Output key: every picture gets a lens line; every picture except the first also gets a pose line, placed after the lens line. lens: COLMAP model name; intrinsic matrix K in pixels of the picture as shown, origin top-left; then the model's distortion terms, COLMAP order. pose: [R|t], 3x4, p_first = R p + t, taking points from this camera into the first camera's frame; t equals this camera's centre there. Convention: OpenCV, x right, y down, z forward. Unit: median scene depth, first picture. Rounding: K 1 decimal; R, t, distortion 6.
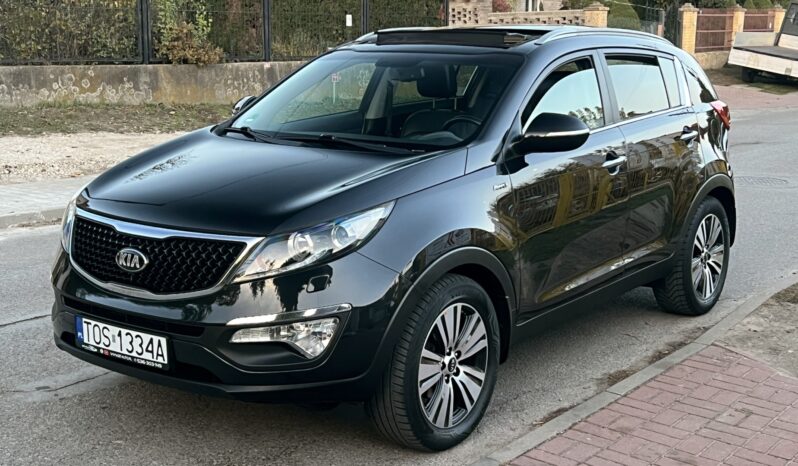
lens RADIAL K [[1082.8, 0, 399.0], [0, 1082.8, 233.0], [0, 0, 1]] dist [0.207738, -0.630209]
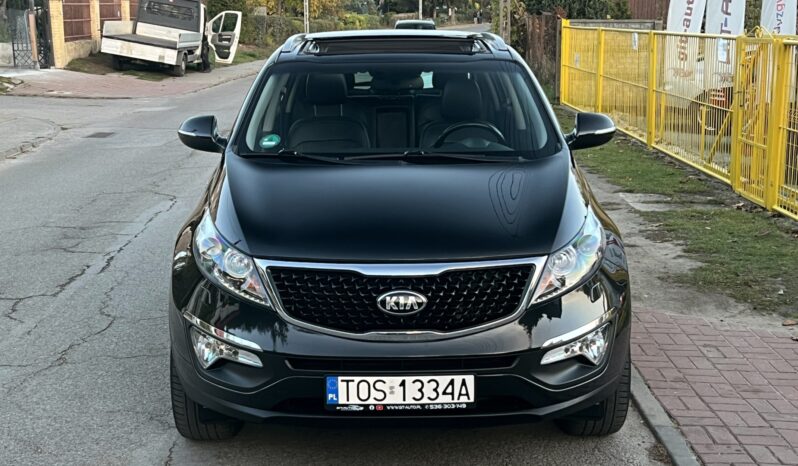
lens RADIAL K [[1082.8, 0, 399.0], [0, 1082.8, 233.0], [0, 0, 1]] dist [0.207738, -0.630209]
pose [[0.795471, -0.131932, 0.591456, -0.745461], [0.124172, 0.990790, 0.054006, -0.079477], [-0.593134, 0.030482, 0.804527, 0.247968]]
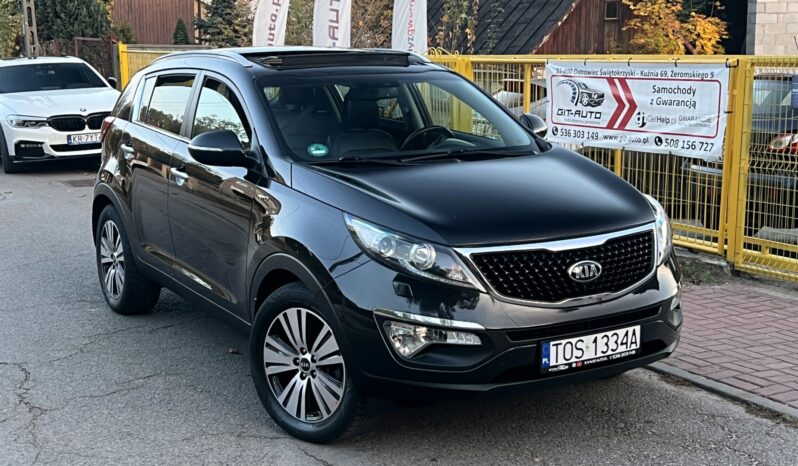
lens RADIAL K [[1082.8, 0, 399.0], [0, 1082.8, 233.0], [0, 0, 1]] dist [0.207738, -0.630209]
pose [[0.379012, -0.173966, 0.908892, -1.221081], [0.182930, 0.976874, 0.110696, -0.156353], [-0.907131, 0.124309, 0.402071, 0.696249]]
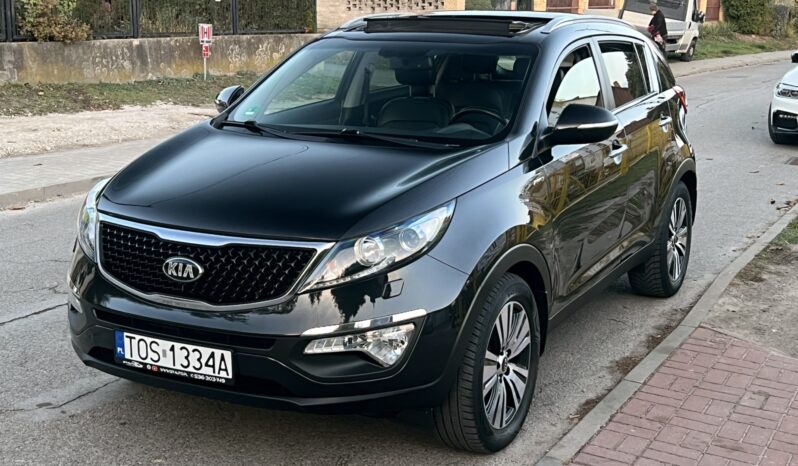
lens RADIAL K [[1082.8, 0, 399.0], [0, 1082.8, 233.0], [0, 0, 1]] dist [0.207738, -0.630209]
pose [[0.988215, -0.027582, 0.150570, -0.191653], [0.024004, 0.999386, 0.025528, -0.024760], [-0.151182, -0.021613, 0.988270, 0.044591]]
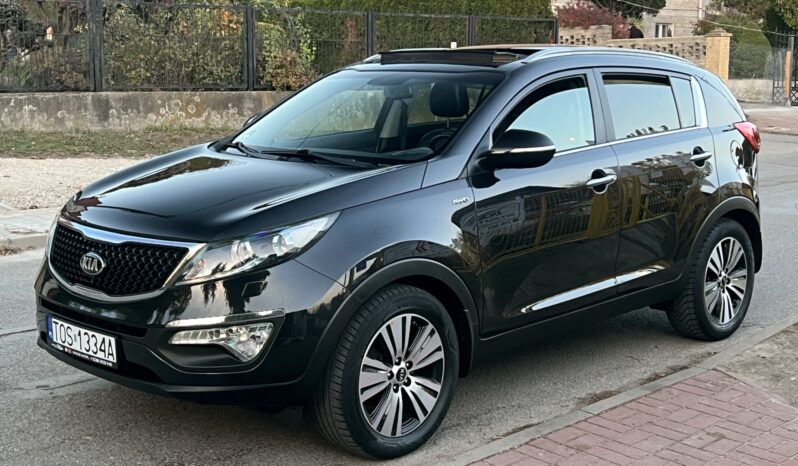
lens RADIAL K [[1082.8, 0, 399.0], [0, 1082.8, 233.0], [0, 0, 1]] dist [0.207738, -0.630209]
pose [[0.991632, 0.018081, -0.127823, 0.175076], [-0.021448, 0.999457, -0.025011, 0.014480], [0.127301, 0.027543, 0.991482, -0.011775]]
